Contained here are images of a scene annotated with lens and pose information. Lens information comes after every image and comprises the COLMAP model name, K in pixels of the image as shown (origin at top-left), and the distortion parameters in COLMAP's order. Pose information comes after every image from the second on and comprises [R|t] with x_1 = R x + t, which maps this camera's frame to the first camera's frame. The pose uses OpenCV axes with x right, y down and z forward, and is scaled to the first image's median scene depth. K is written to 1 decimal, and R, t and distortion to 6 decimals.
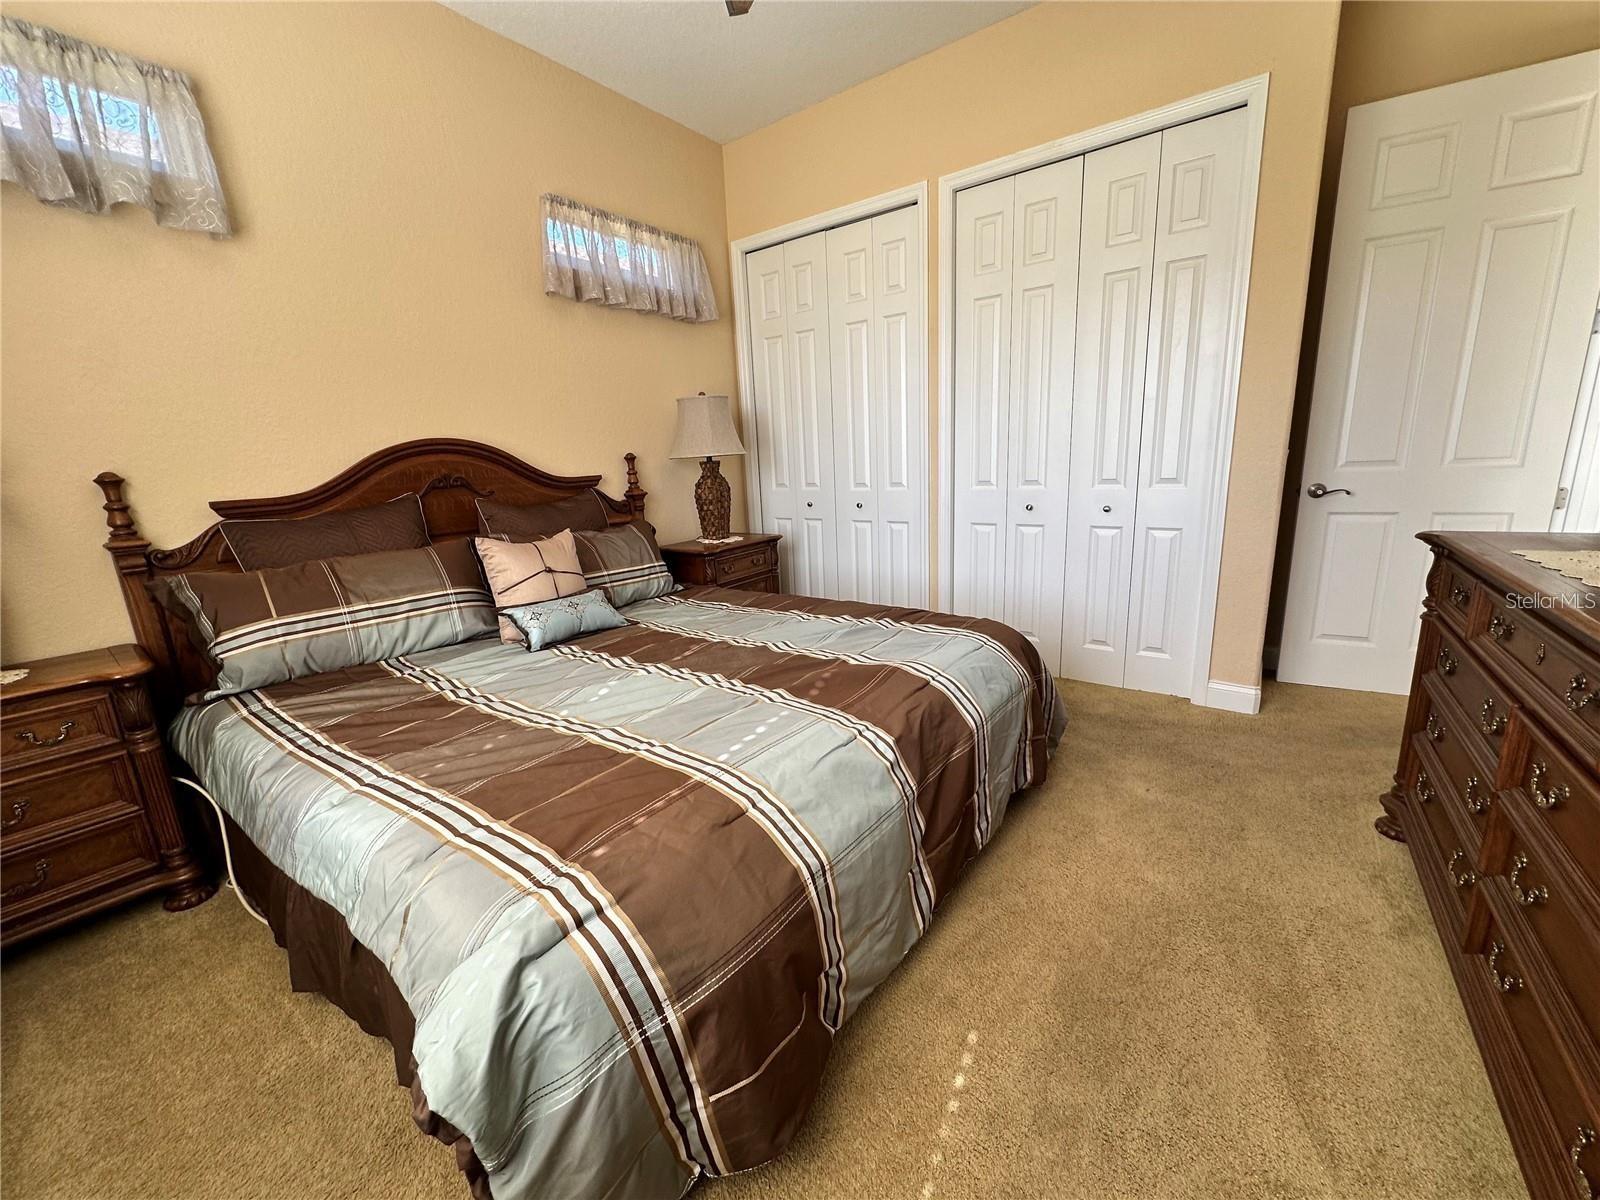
lens RADIAL K [[626.8, 0, 800.0], [0, 626.8, 600.0], [0, 0, 1]] dist [-0.001993, -0.000268]
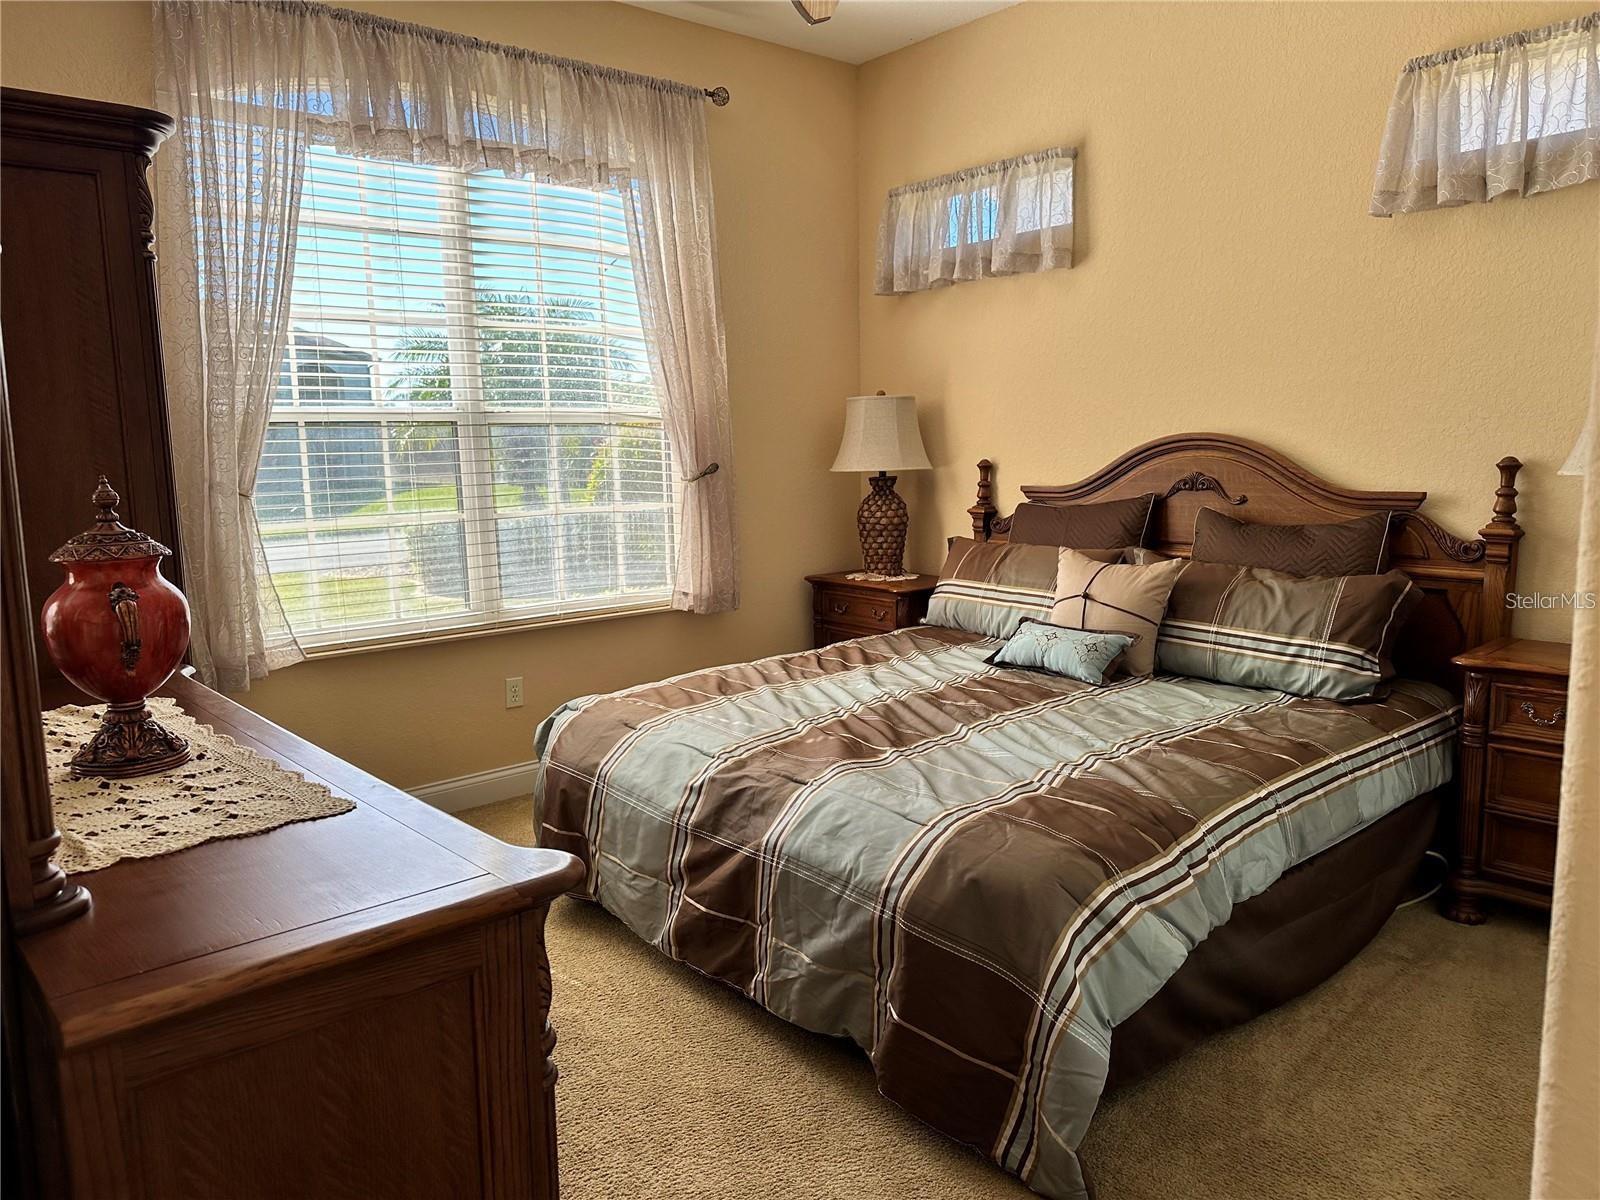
lens RADIAL K [[1148.8, 0, 800.0], [0, 1148.8, 600.0], [0, 0, 1]] dist [0.003344, 0.000133]
pose [[-0.221499, 0.188664, -0.956736, 1.354410], [-0.192284, 0.953394, 0.232522, -0.376723], [0.956015, 0.235469, -0.174899, 1.016372]]
